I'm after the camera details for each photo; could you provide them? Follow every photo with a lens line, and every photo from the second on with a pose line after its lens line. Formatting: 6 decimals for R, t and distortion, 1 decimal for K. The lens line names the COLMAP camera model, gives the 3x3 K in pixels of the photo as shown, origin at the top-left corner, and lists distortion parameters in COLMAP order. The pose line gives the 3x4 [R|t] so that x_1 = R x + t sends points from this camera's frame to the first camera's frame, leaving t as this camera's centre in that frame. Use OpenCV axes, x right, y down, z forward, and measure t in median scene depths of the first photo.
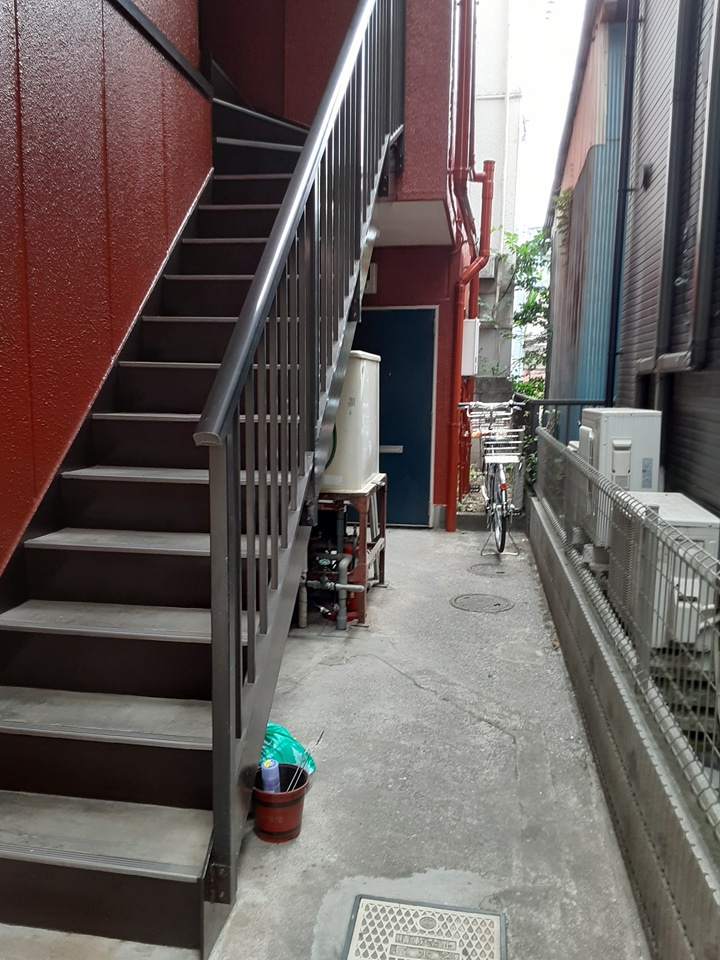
lens RADIAL K [[766.5, 0, 350.5], [0, 766.5, 478.4], [0, 0, 1]] dist [0.136769, -0.214180]
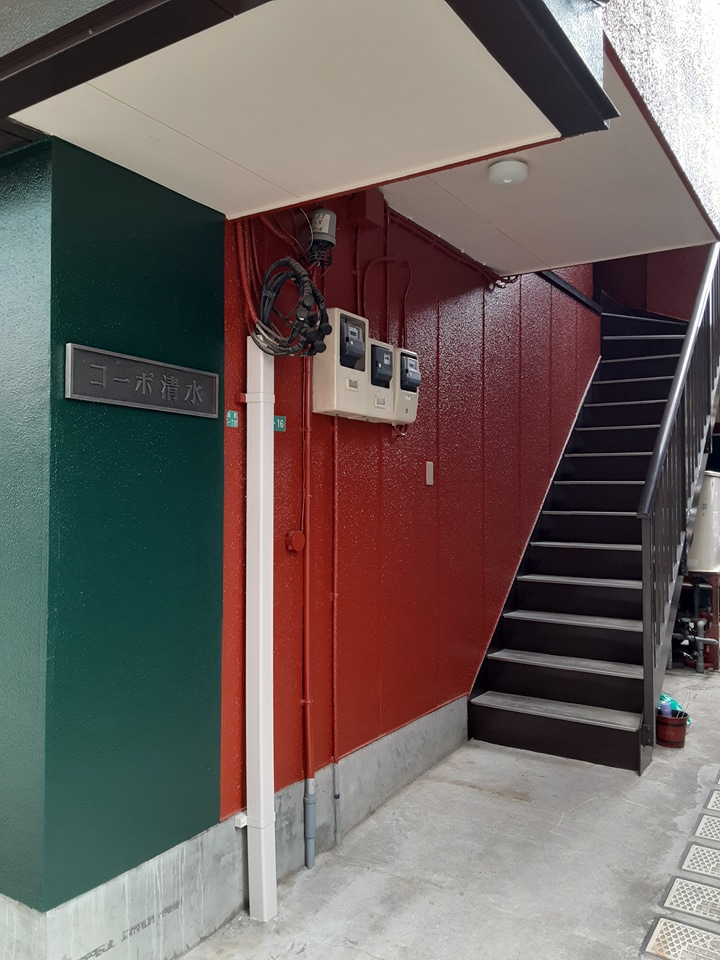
lens RADIAL K [[766.5, 0, 350.5], [0, 766.5, 478.4], [0, 0, 1]] dist [0.136769, -0.214180]
pose [[0.918531, -0.014621, -0.395077, -0.031612], [-0.044131, 0.989279, -0.139212, 0.086330], [0.392877, 0.145306, 0.908038, -0.629394]]
